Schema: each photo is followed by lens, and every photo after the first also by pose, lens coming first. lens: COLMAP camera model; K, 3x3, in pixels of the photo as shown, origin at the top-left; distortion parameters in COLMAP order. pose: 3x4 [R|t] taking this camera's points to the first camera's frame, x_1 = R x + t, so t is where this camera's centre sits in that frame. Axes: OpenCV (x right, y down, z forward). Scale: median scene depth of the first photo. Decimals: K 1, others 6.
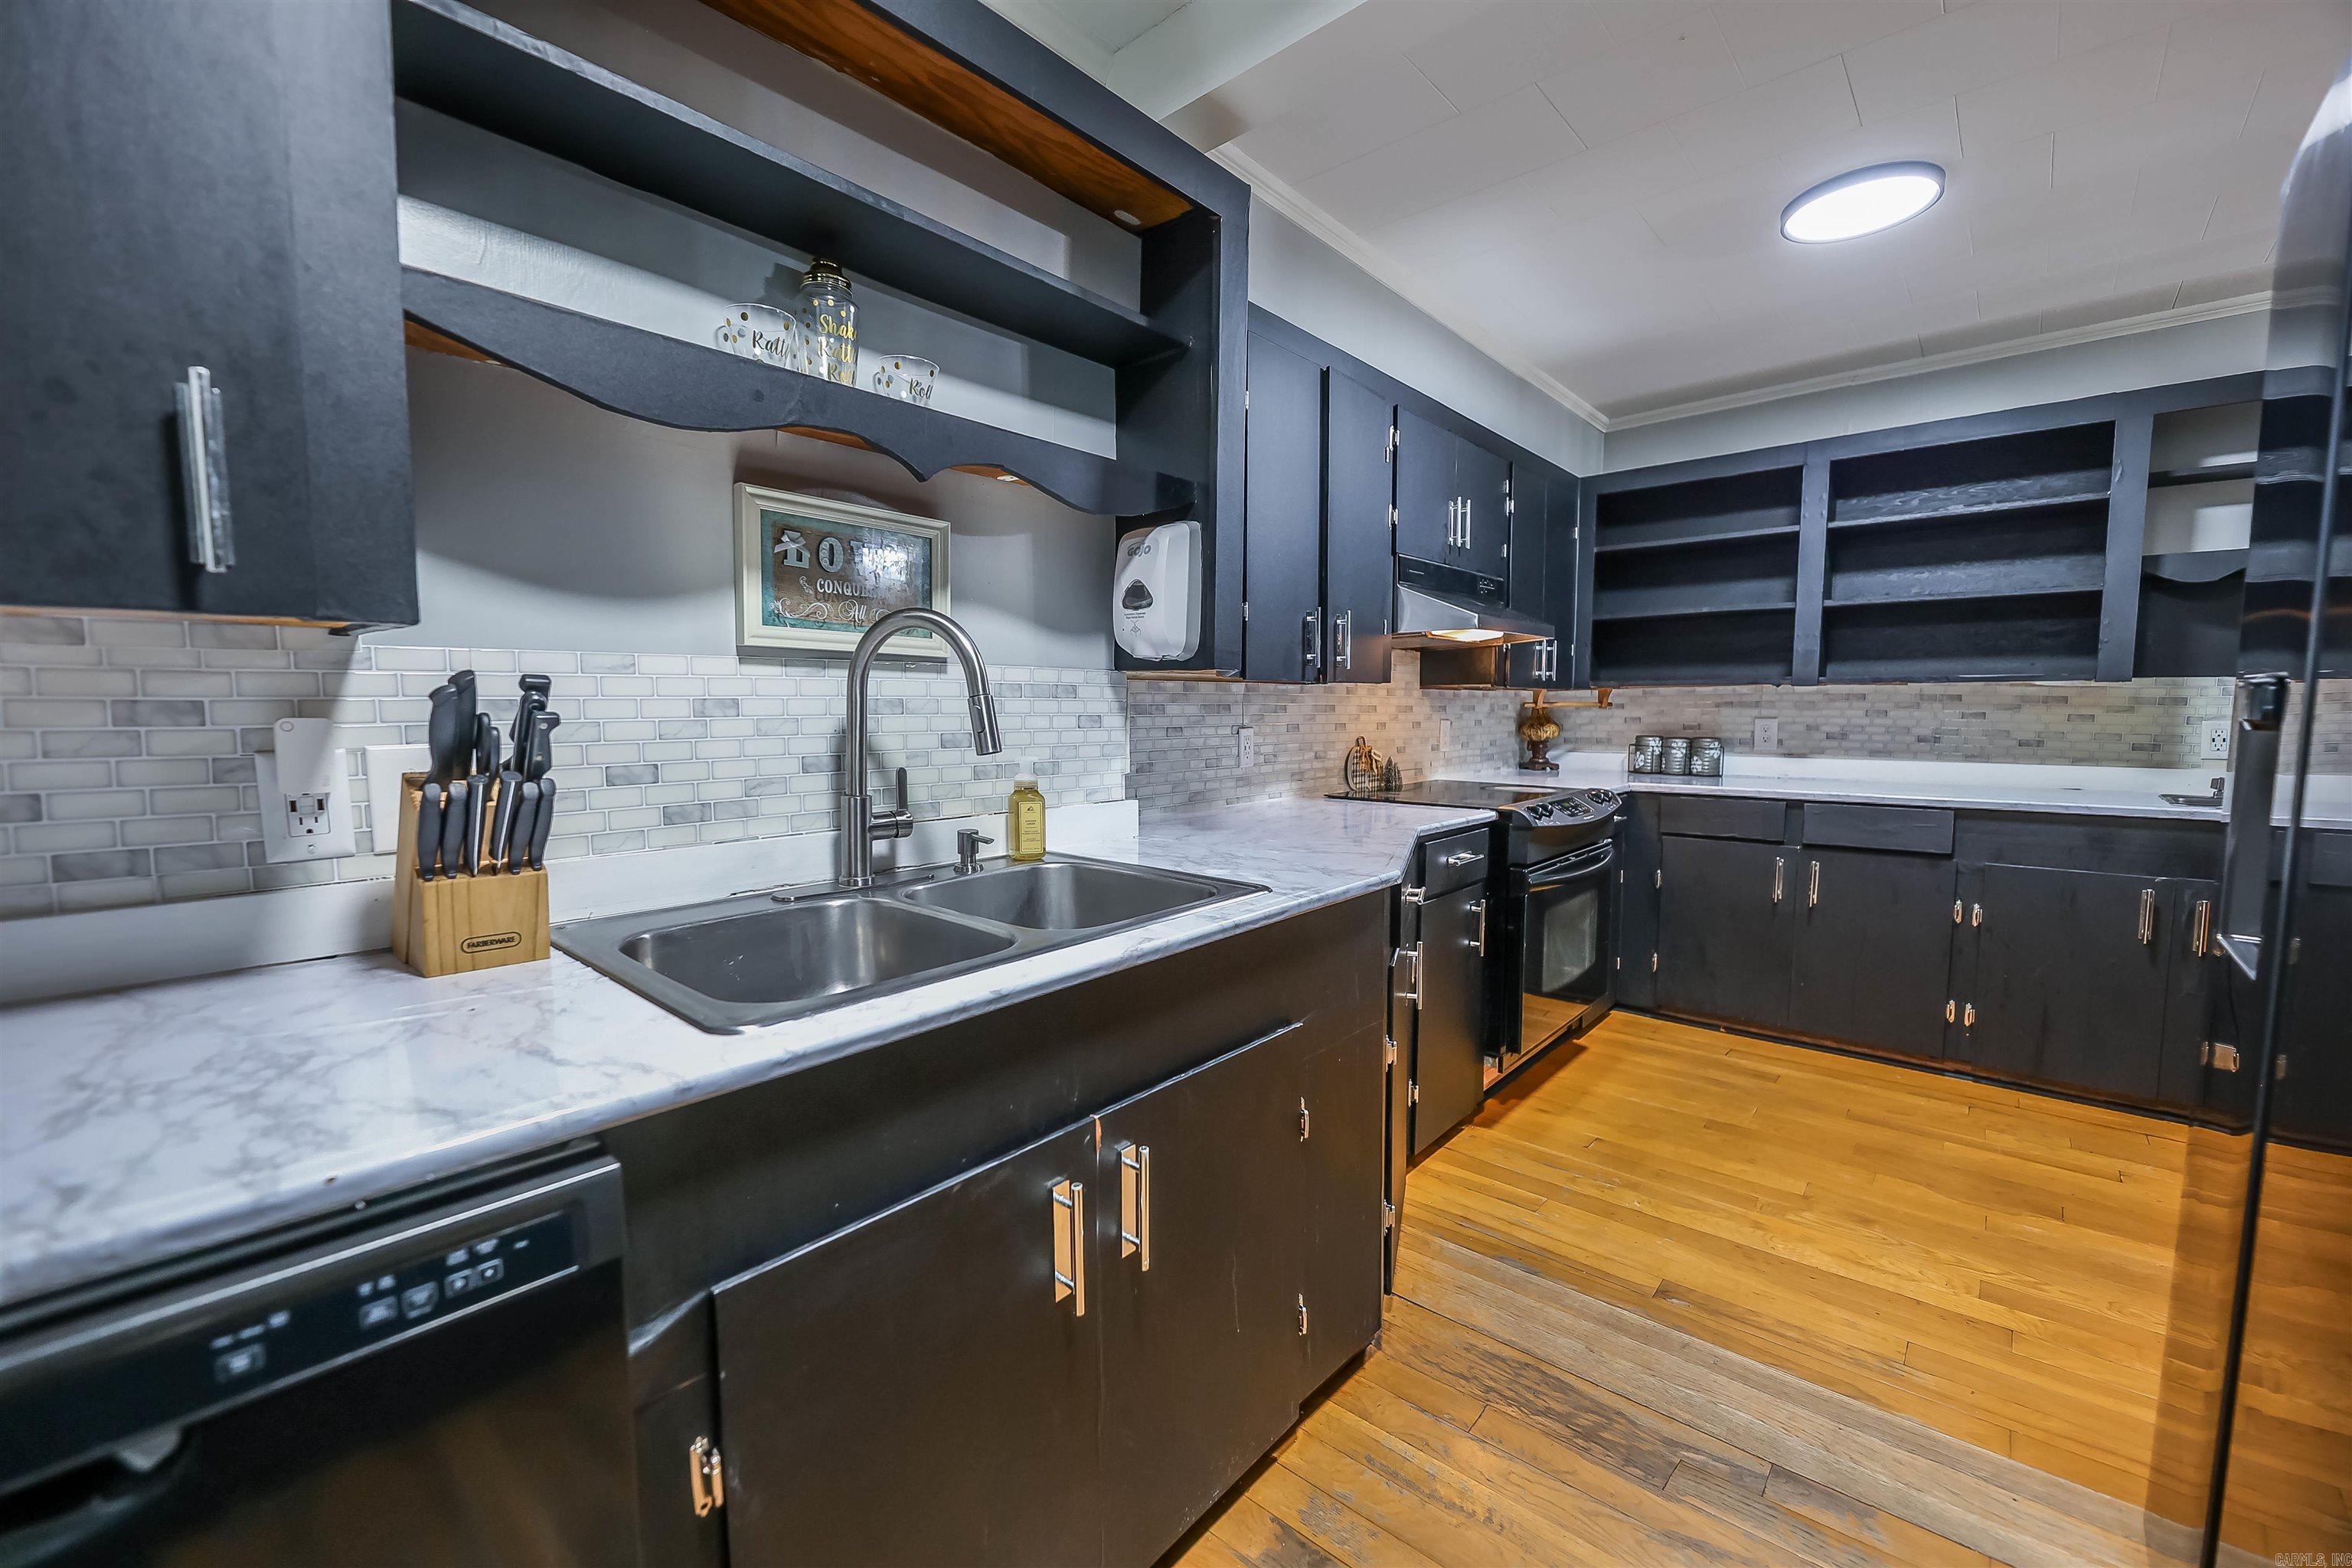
lens RADIAL K [[936.9, 0, 1176.0], [0, 936.9, 784.0], [0, 0, 1]] dist [0.001892, 0.000156]
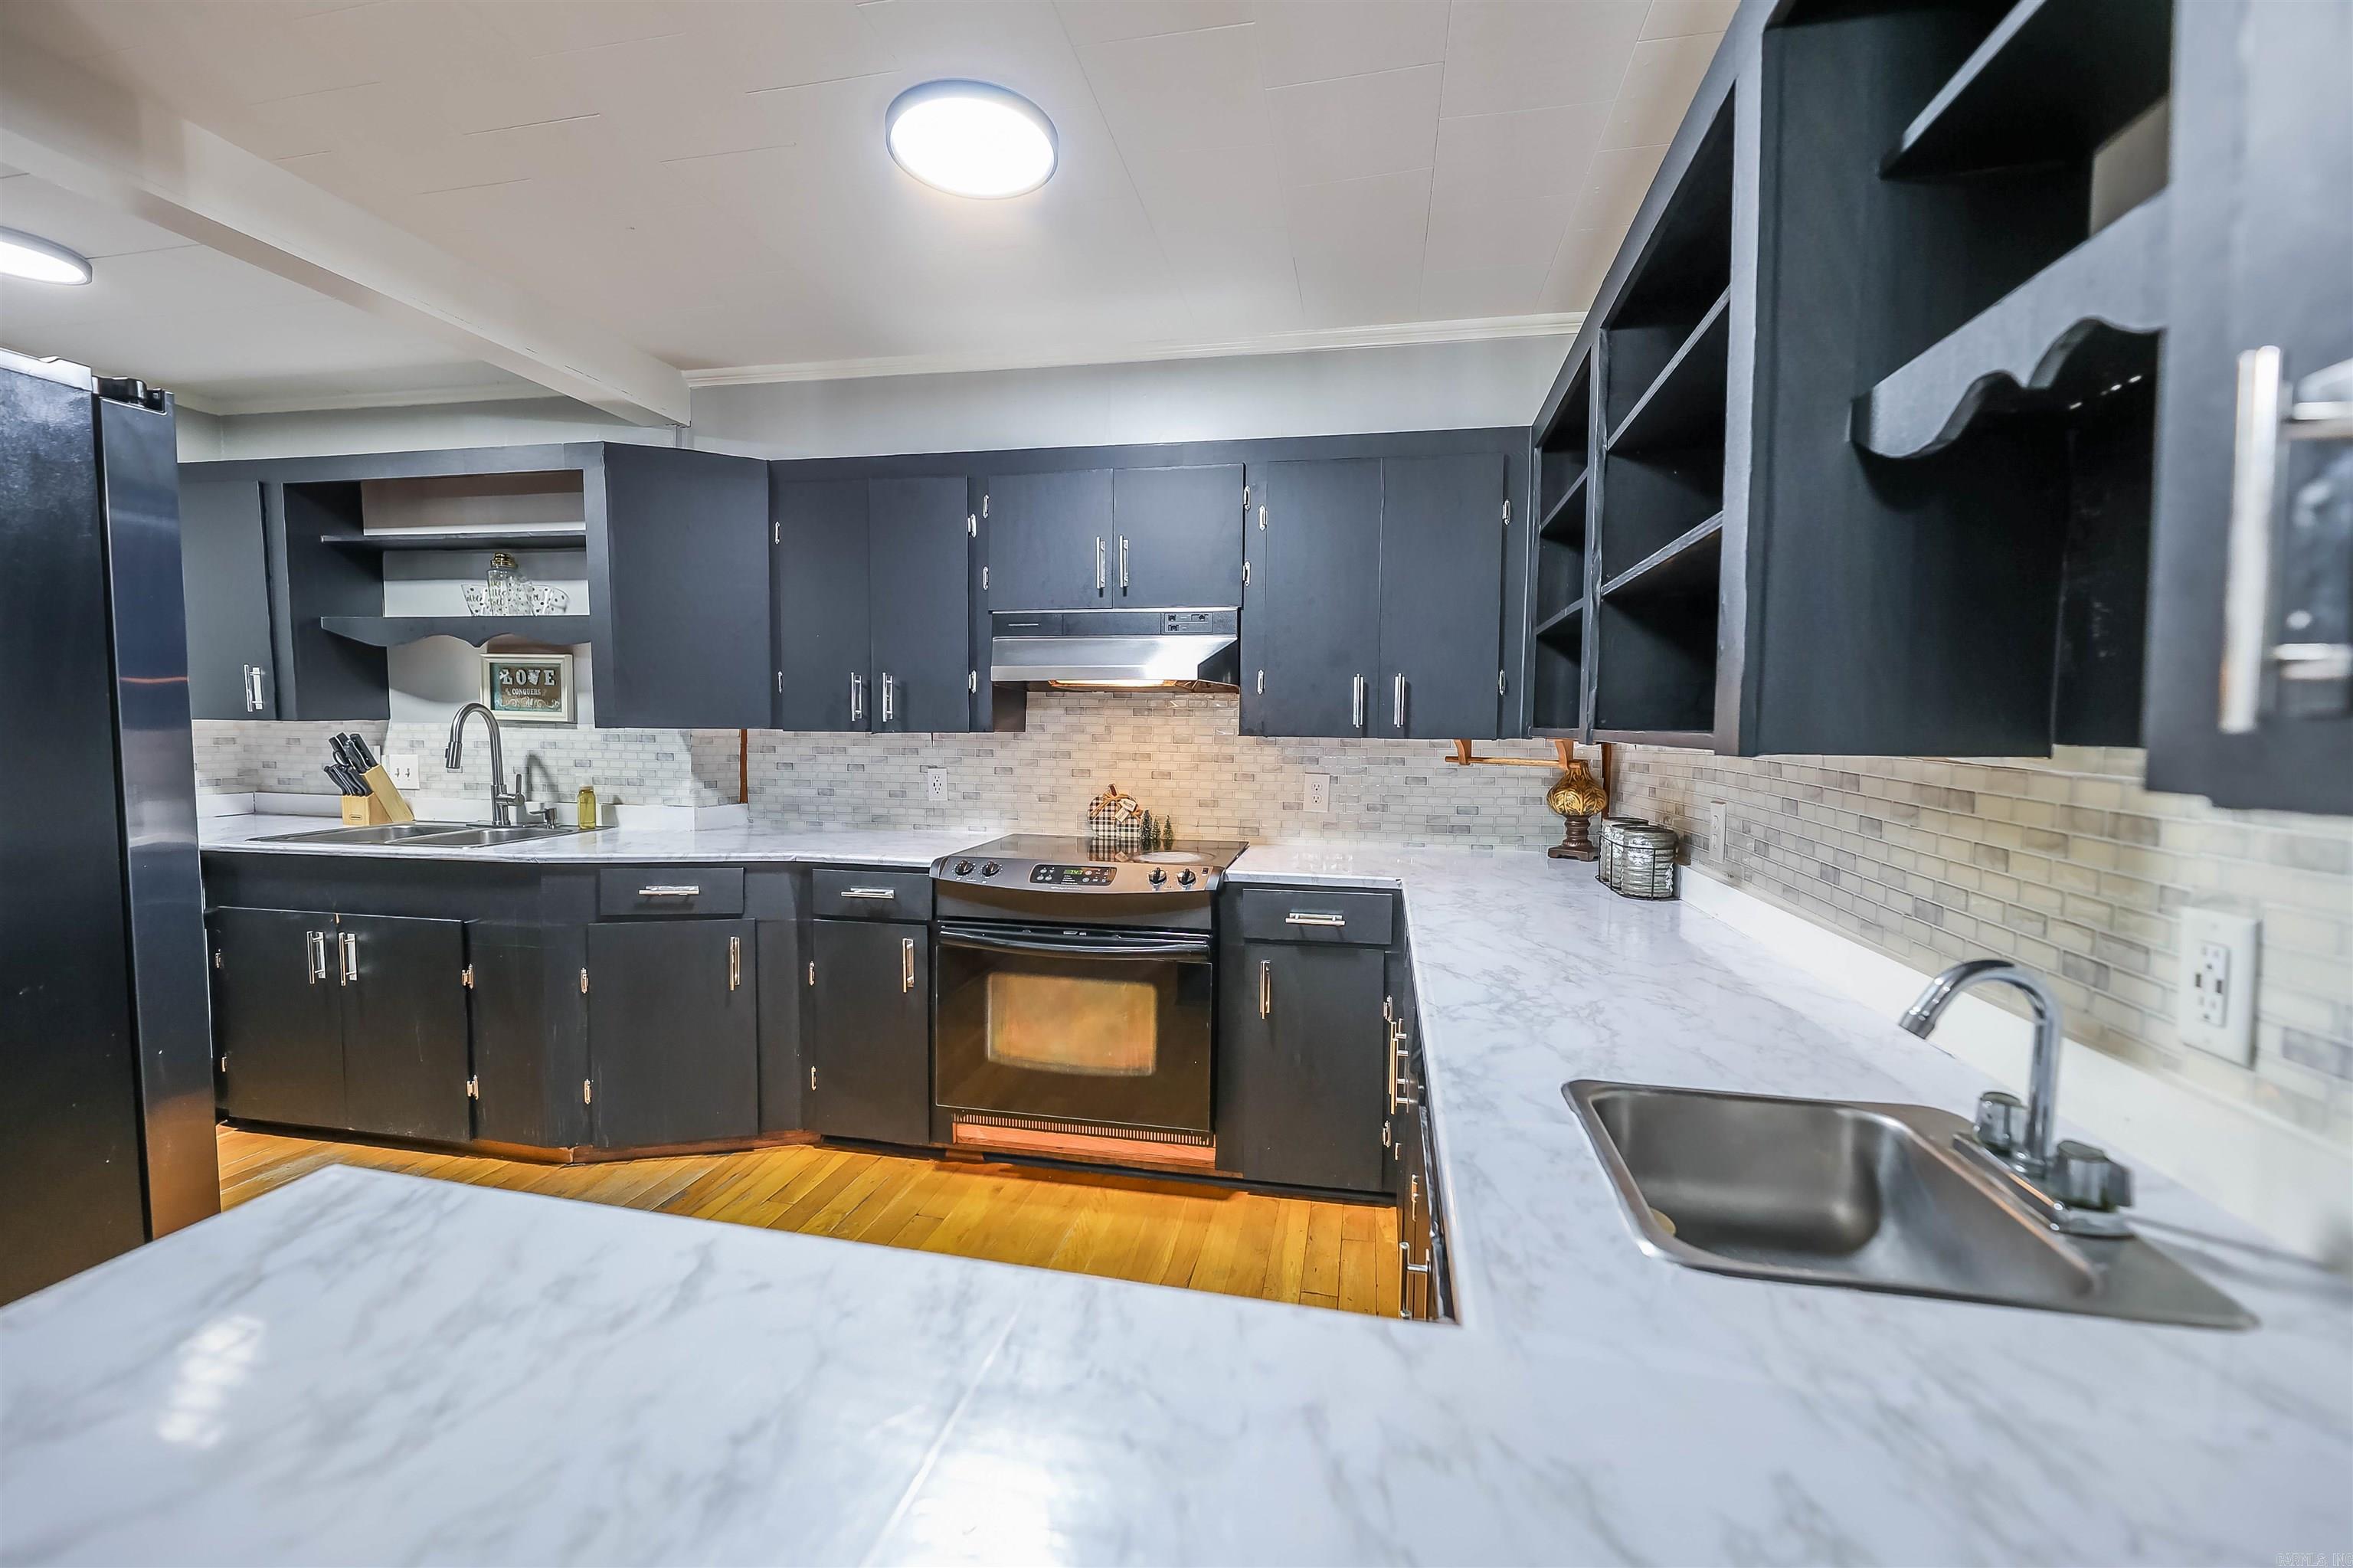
lens RADIAL K [[937.2, 0, 1175.7], [0, 937.2, 785.4], [0, 0, 1]] dist [0.001060, -0.003780]
pose [[0.505368, 0.061536, -0.860707, 1.434532], [-0.083537, 0.996258, 0.022178, -0.102001], [0.858851, 0.060693, 0.508617, 0.741146]]
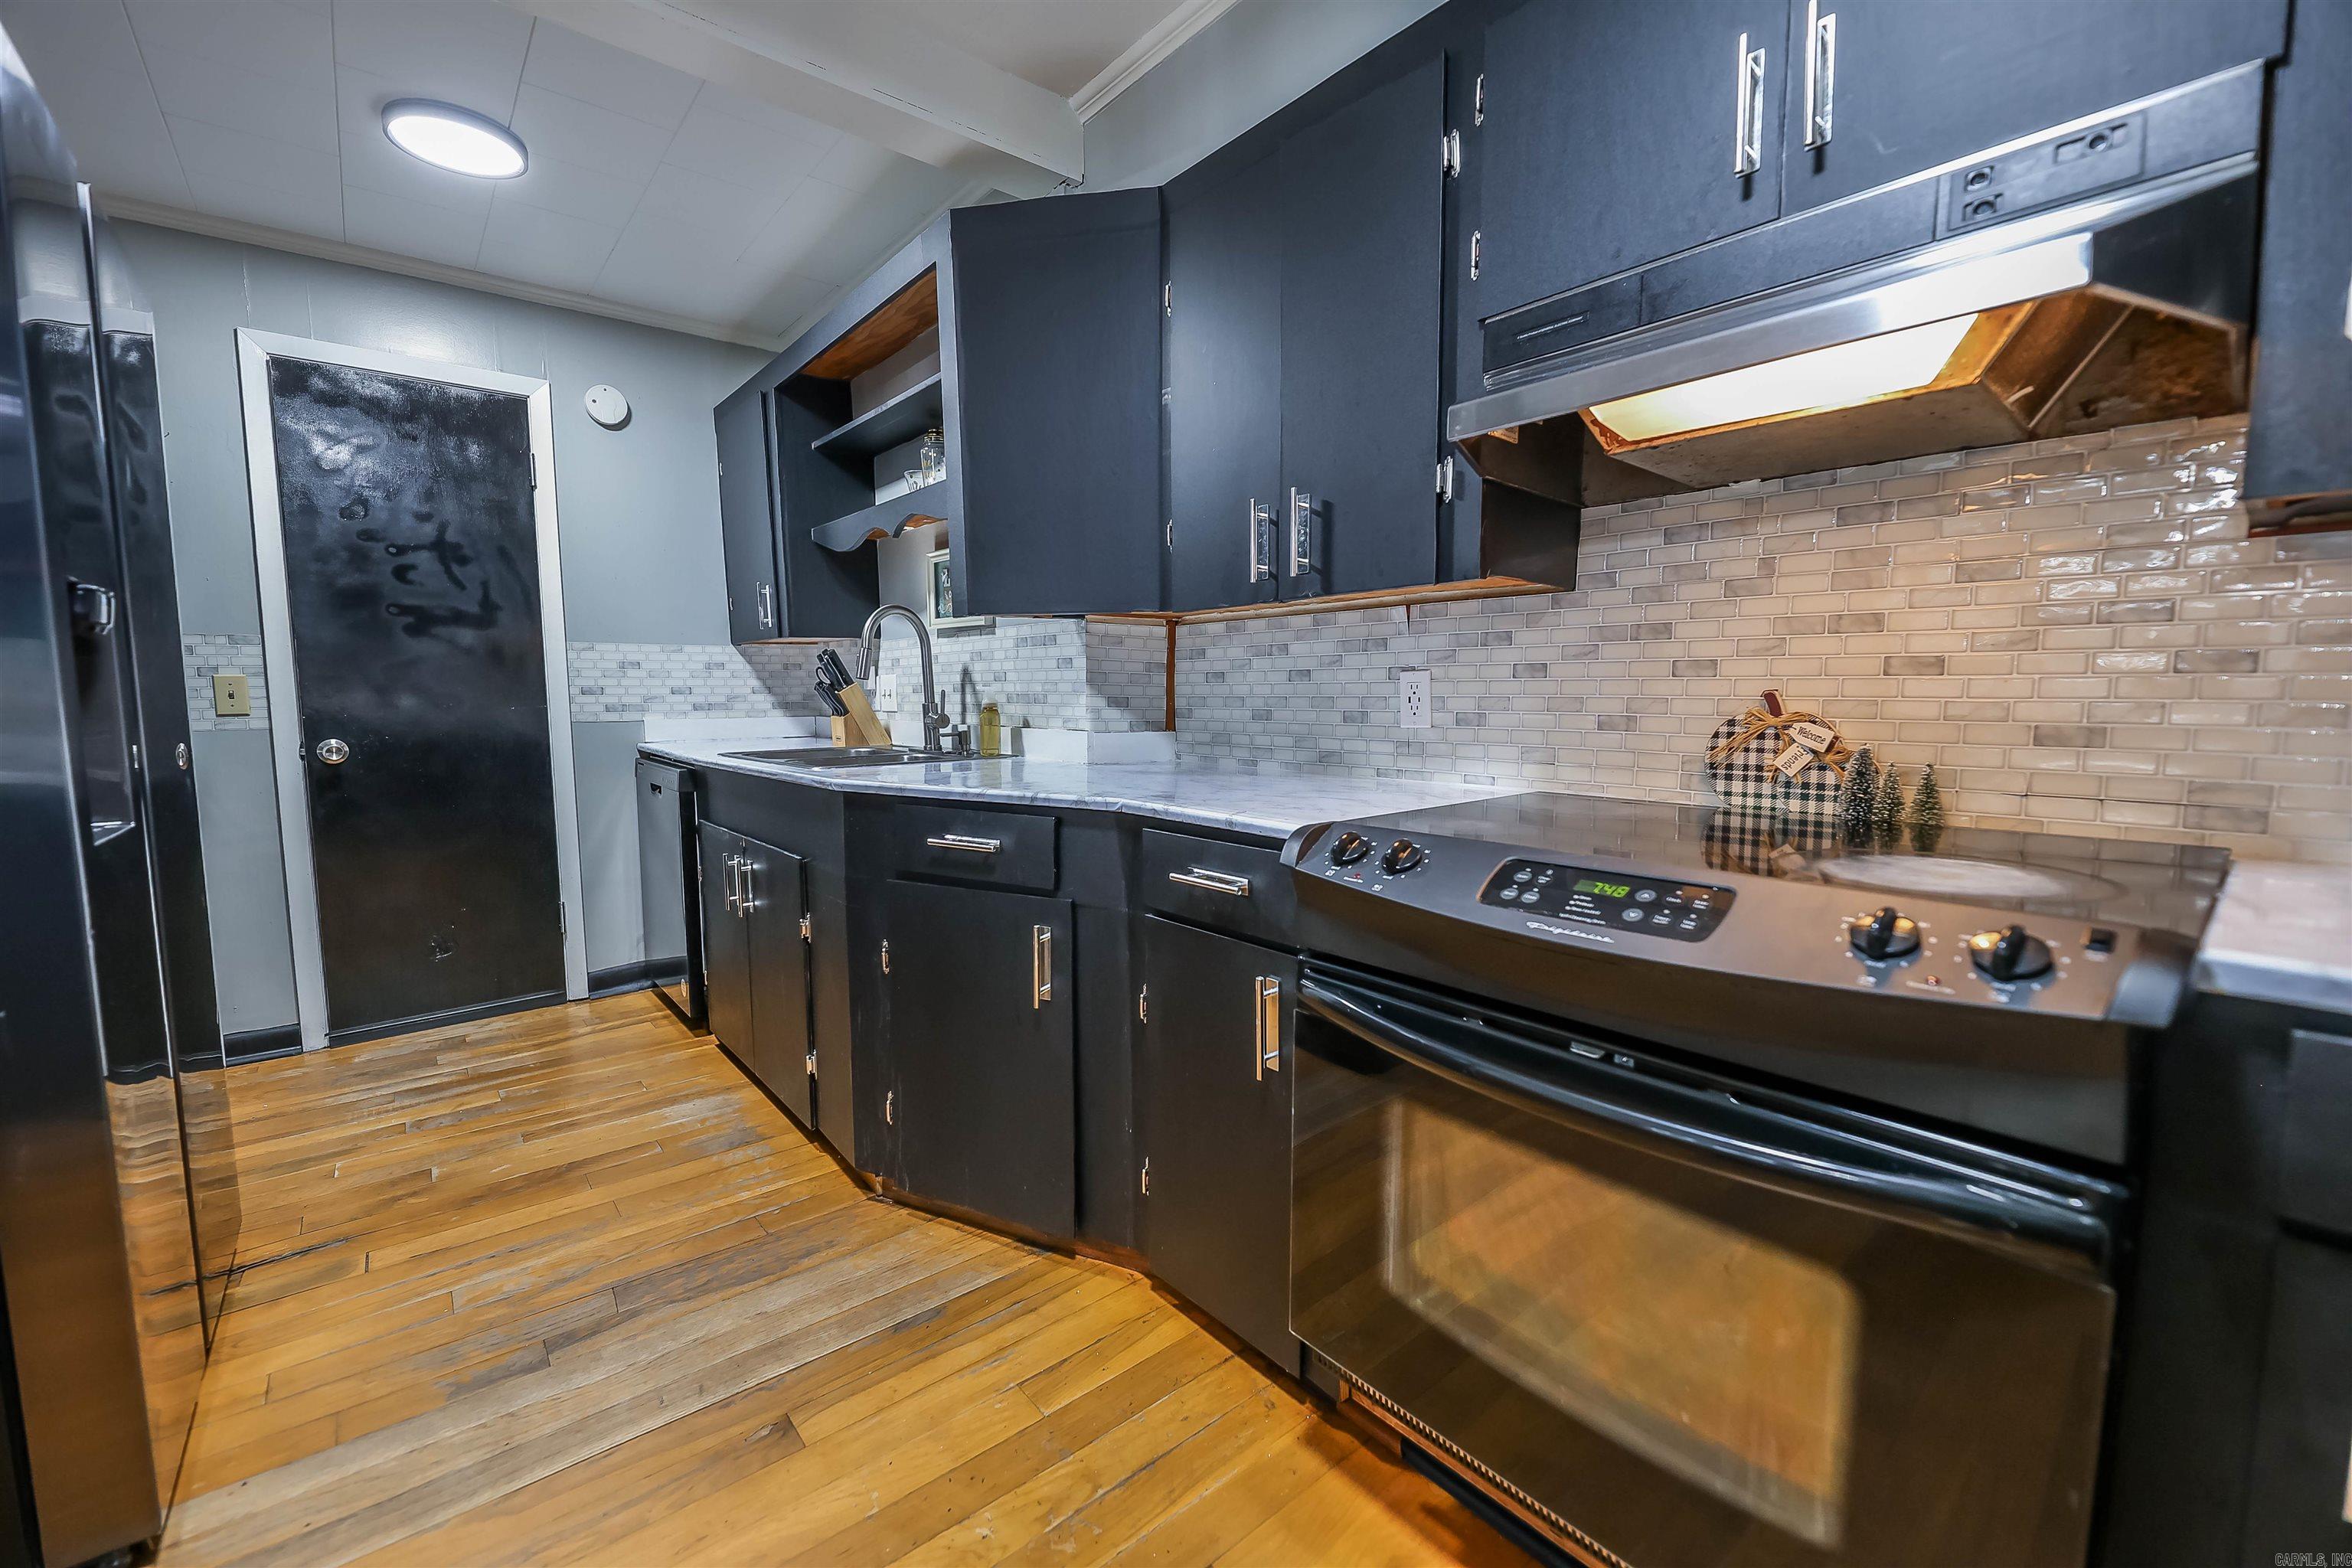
lens RADIAL K [[936.7, 0, 1175.2], [0, 936.7, 785.4], [0, 0, 1]] dist [0.001060, -0.003780]
pose [[-0.147619, 0.099986, -0.983977, 0.888547], [-0.078238, 0.990579, 0.112395, -0.045364], [0.985945, 0.093576, -0.138405, 1.054847]]
